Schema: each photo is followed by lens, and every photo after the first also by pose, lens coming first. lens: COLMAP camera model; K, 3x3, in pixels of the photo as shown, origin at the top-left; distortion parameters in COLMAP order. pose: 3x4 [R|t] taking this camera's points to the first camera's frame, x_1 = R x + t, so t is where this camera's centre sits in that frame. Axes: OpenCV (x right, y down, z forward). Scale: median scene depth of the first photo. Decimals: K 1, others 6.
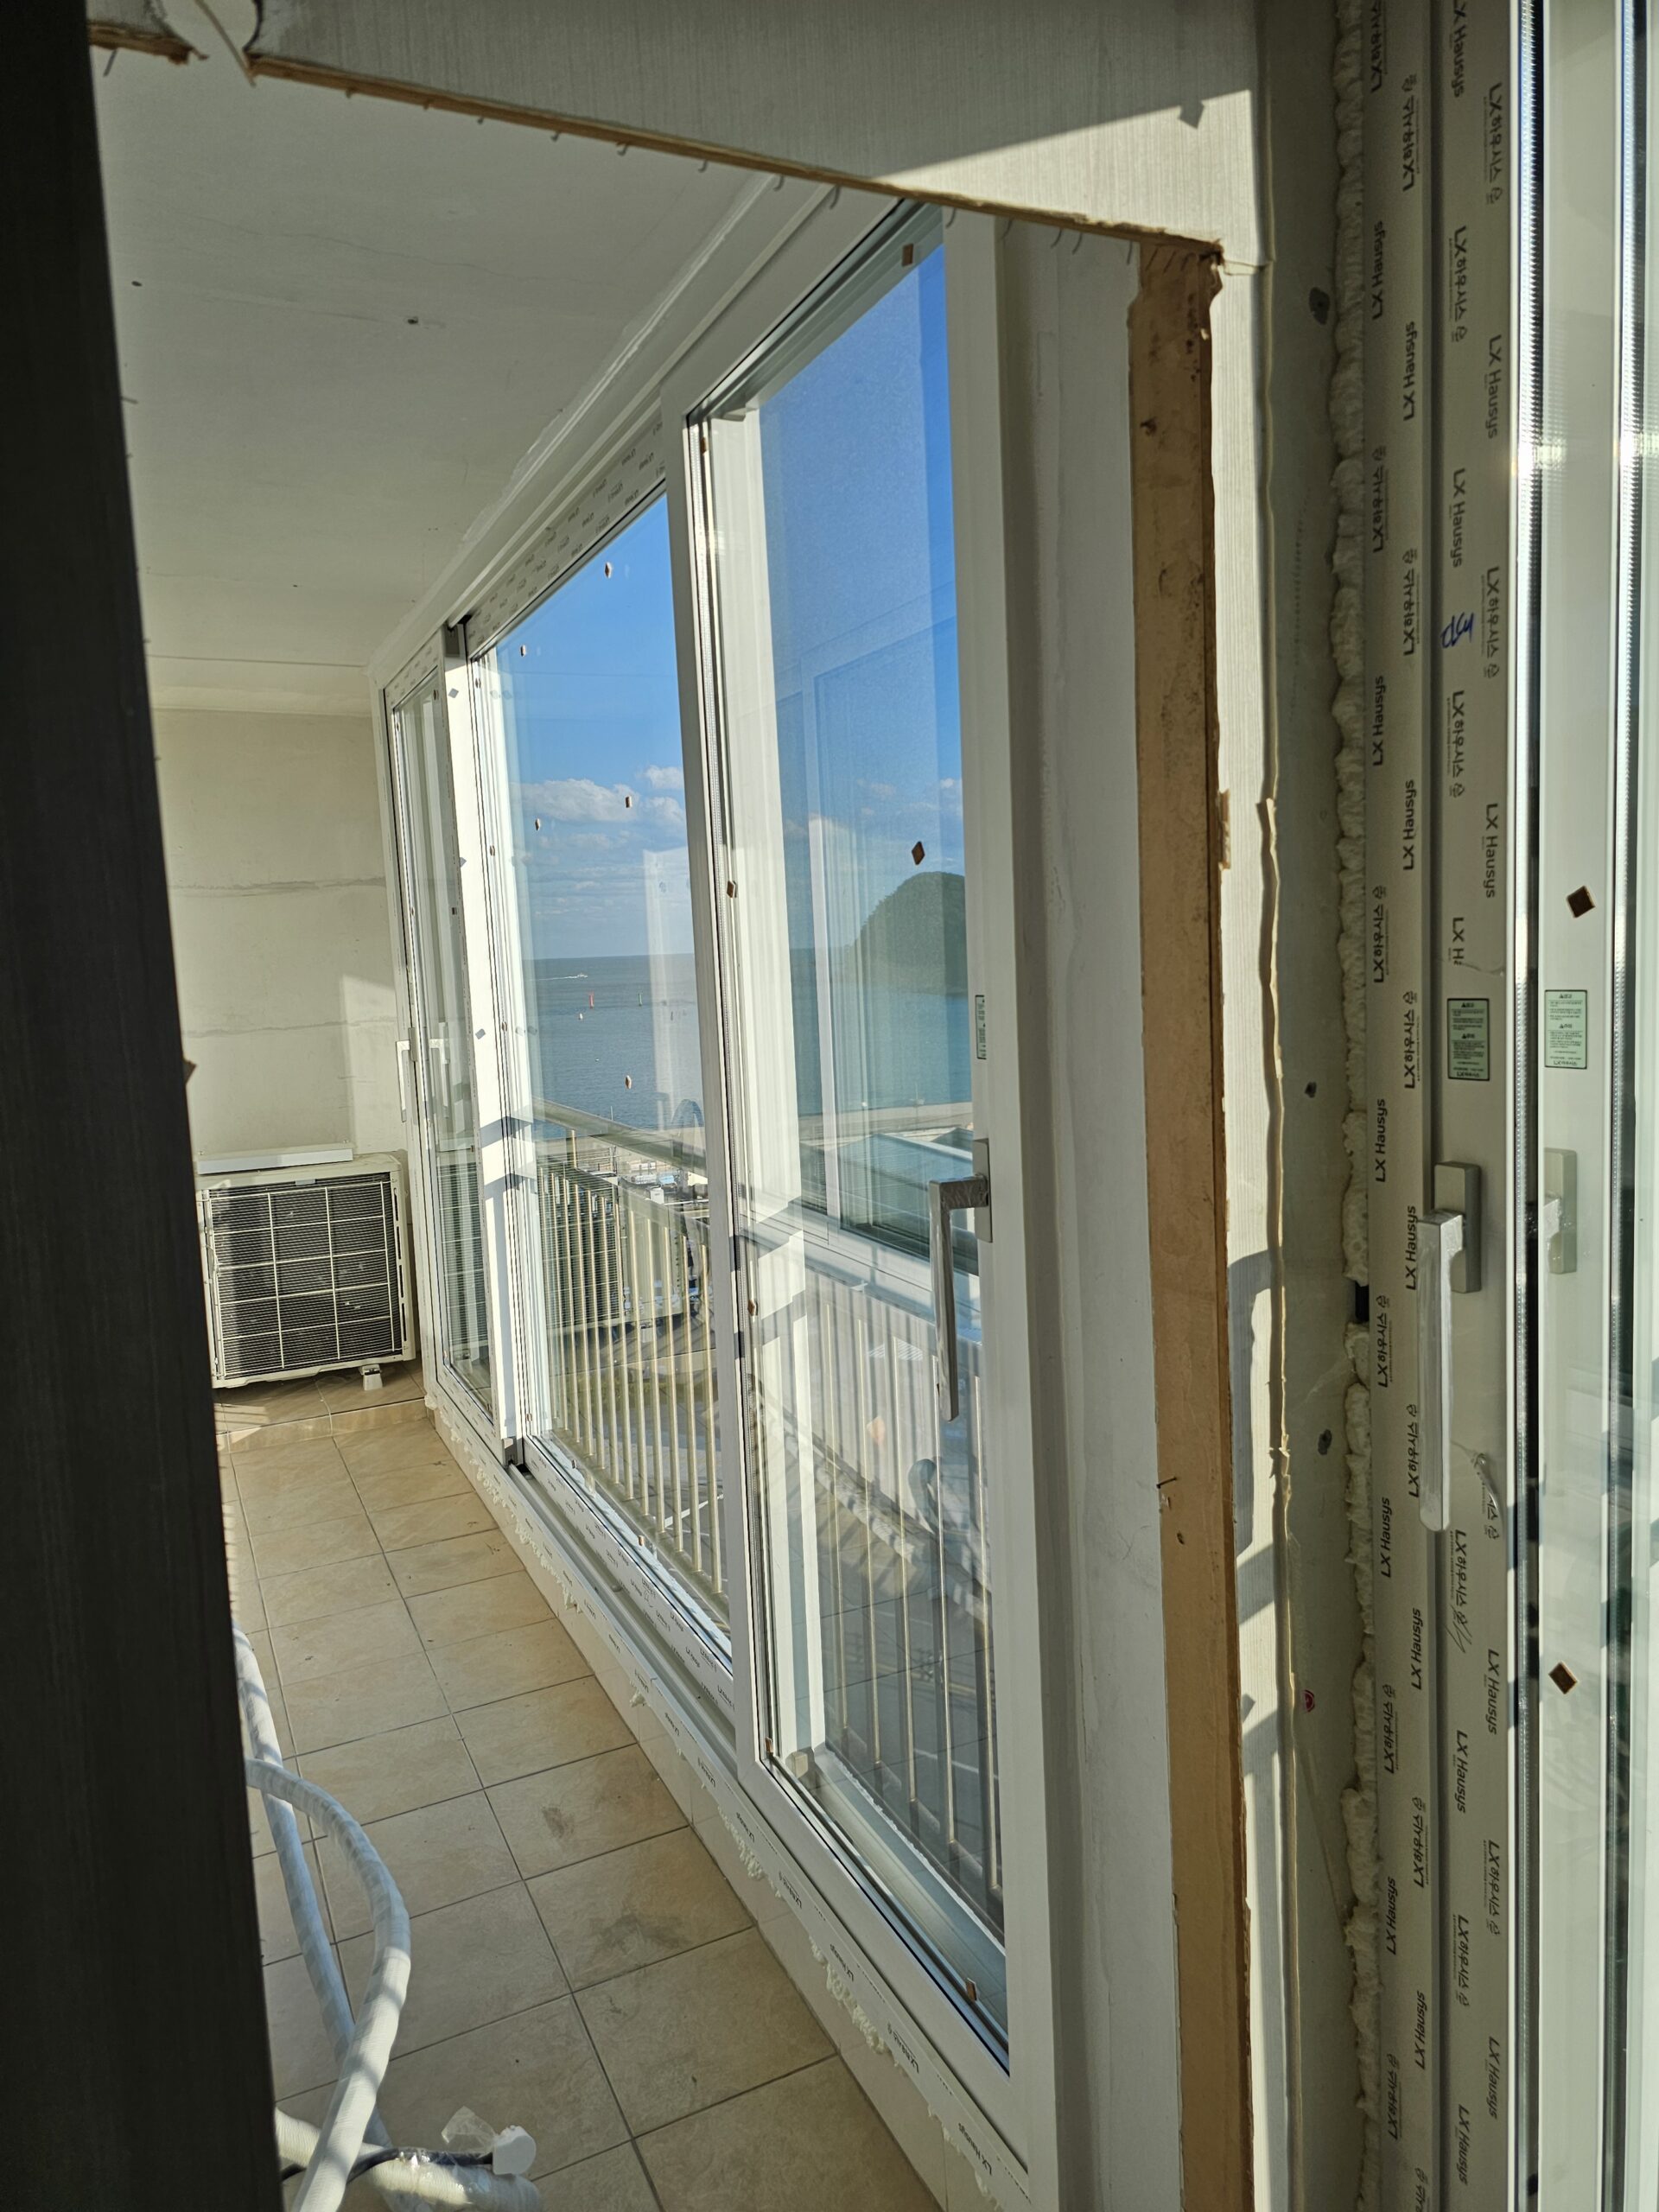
lens RADIAL K [[1475.8, 0, 829.5], [0, 1475.8, 1106.0], [0, 0, 1]] dist [0.057484, -0.052828]
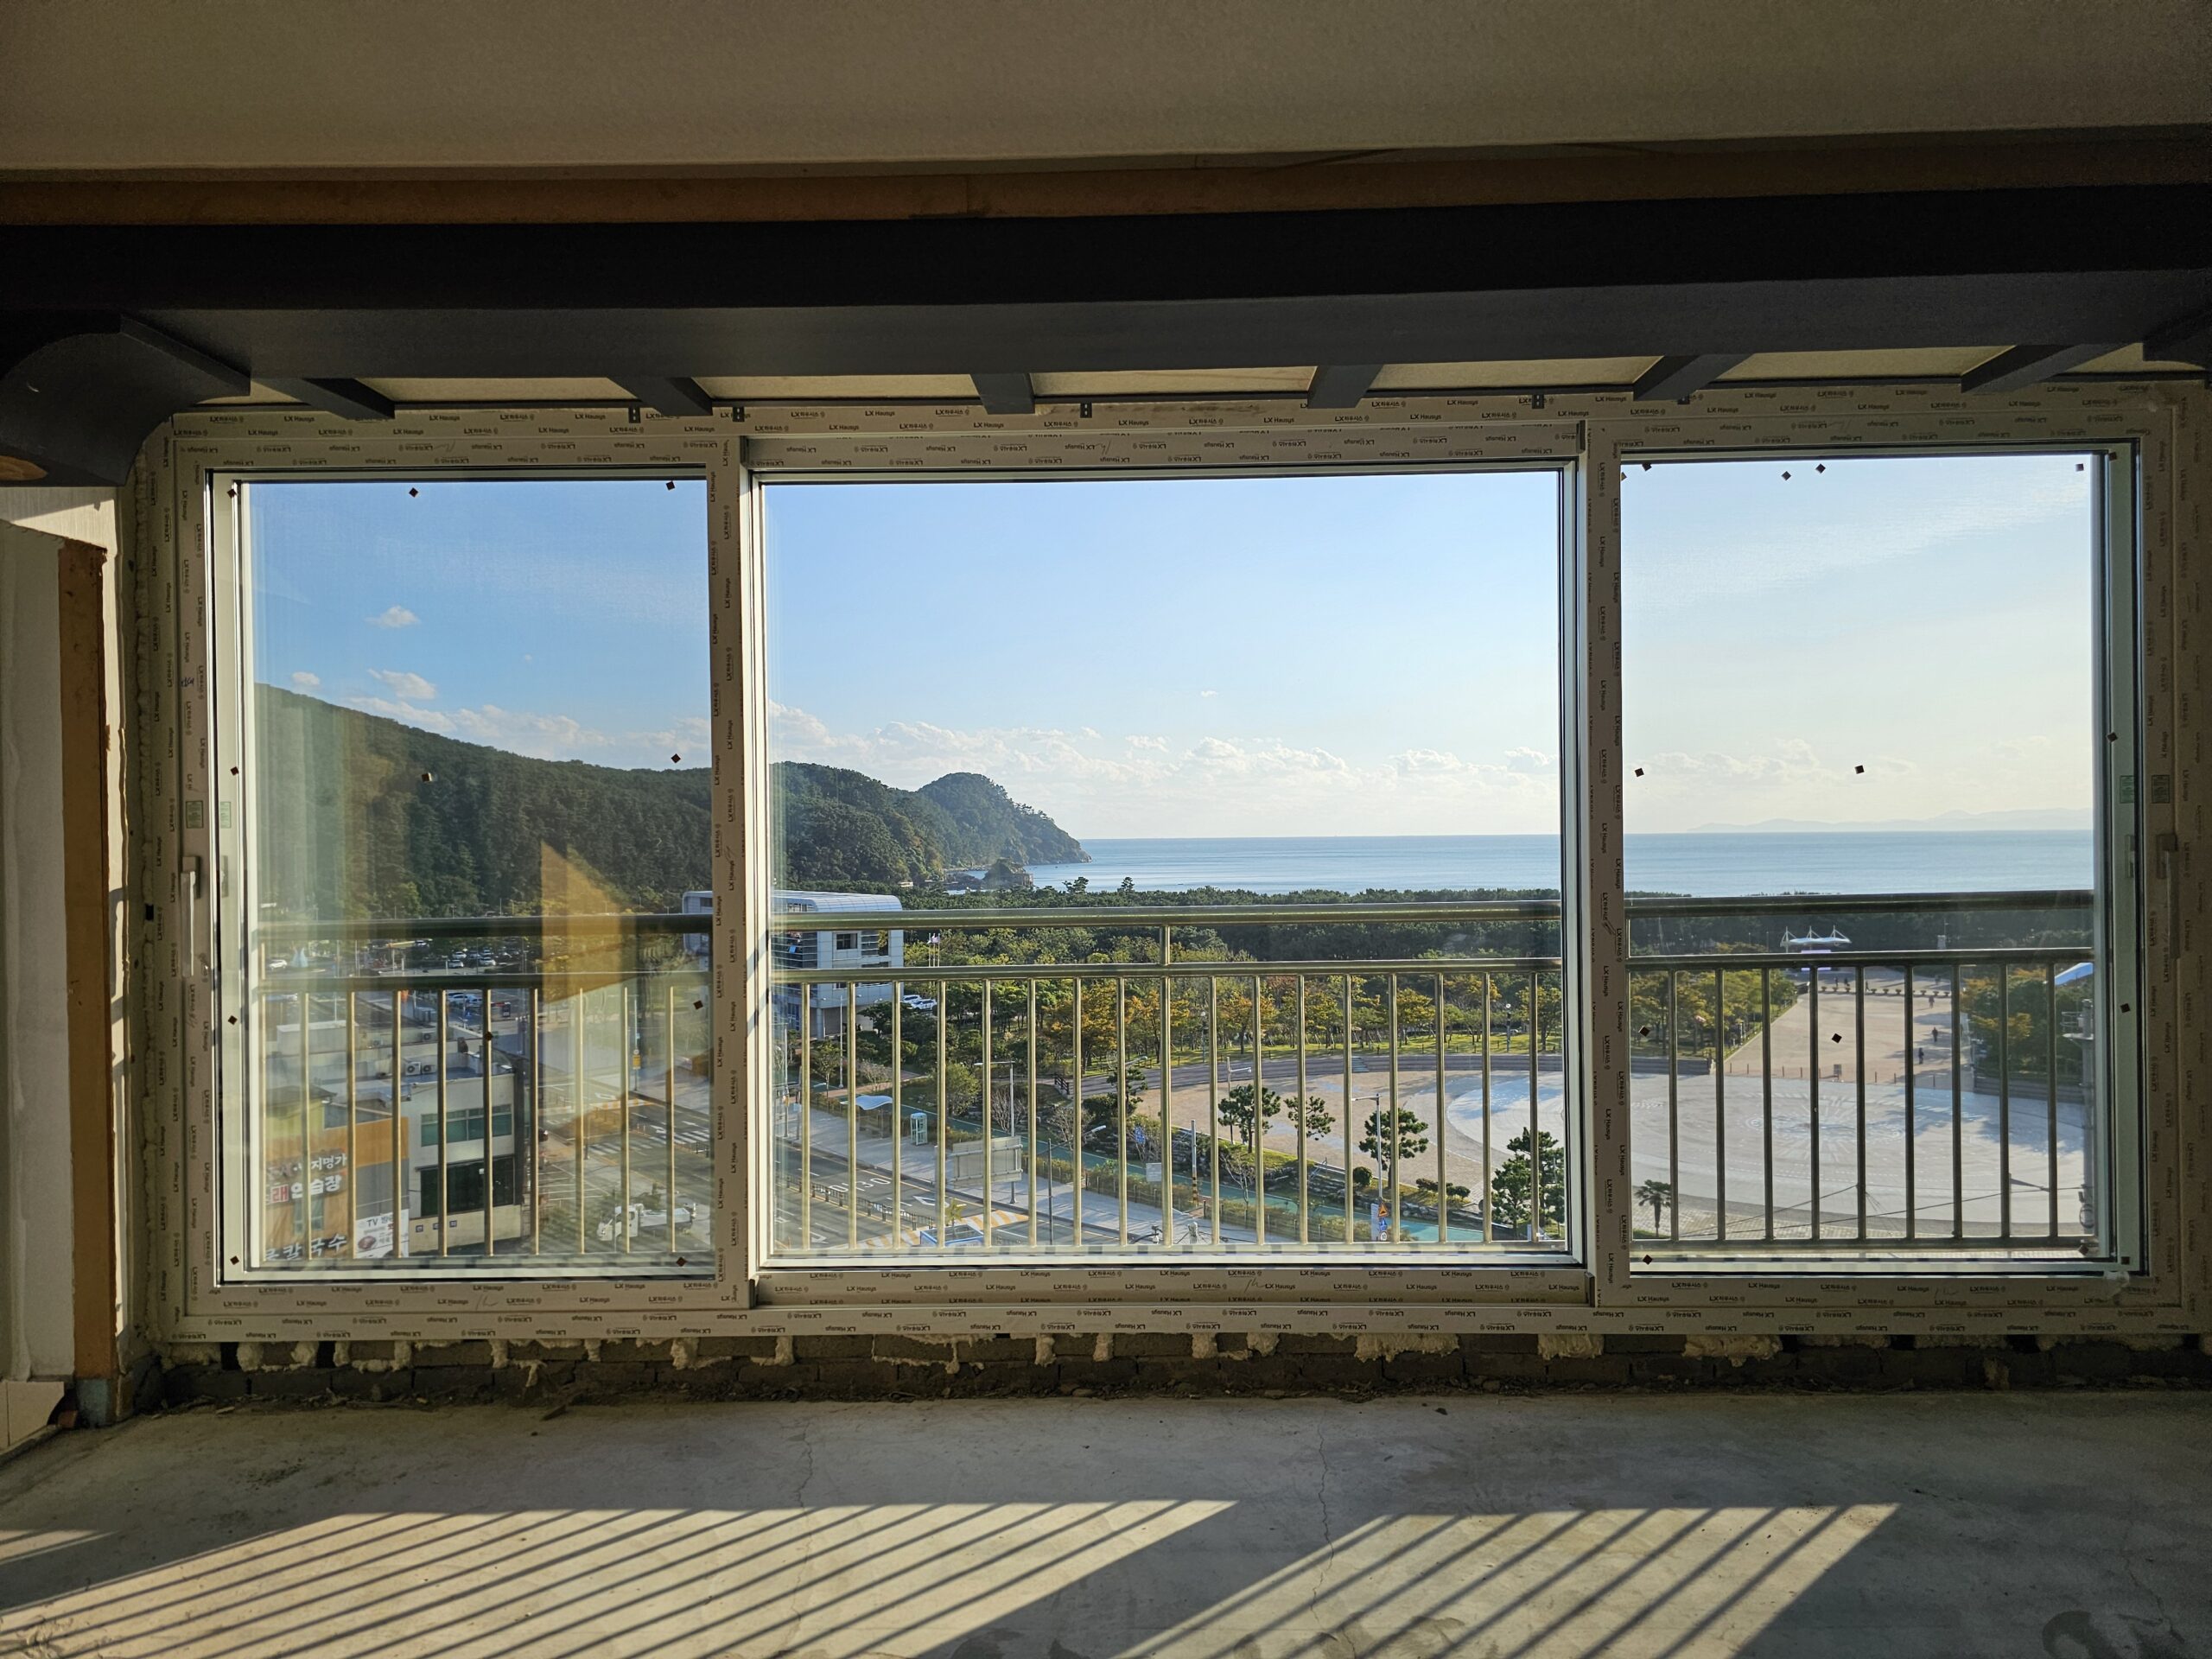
lens RADIAL K [[1475.8, 0, 1106.0], [0, 1475.8, 829.5], [0, 0, 1]] dist [0.057484, -0.052828]
pose [[0.446432, 0.042694, 0.893799, -1.412169], [0.087920, 0.991935, -0.091296, 0.412028], [-0.890488, 0.119340, 0.439077, -1.915384]]
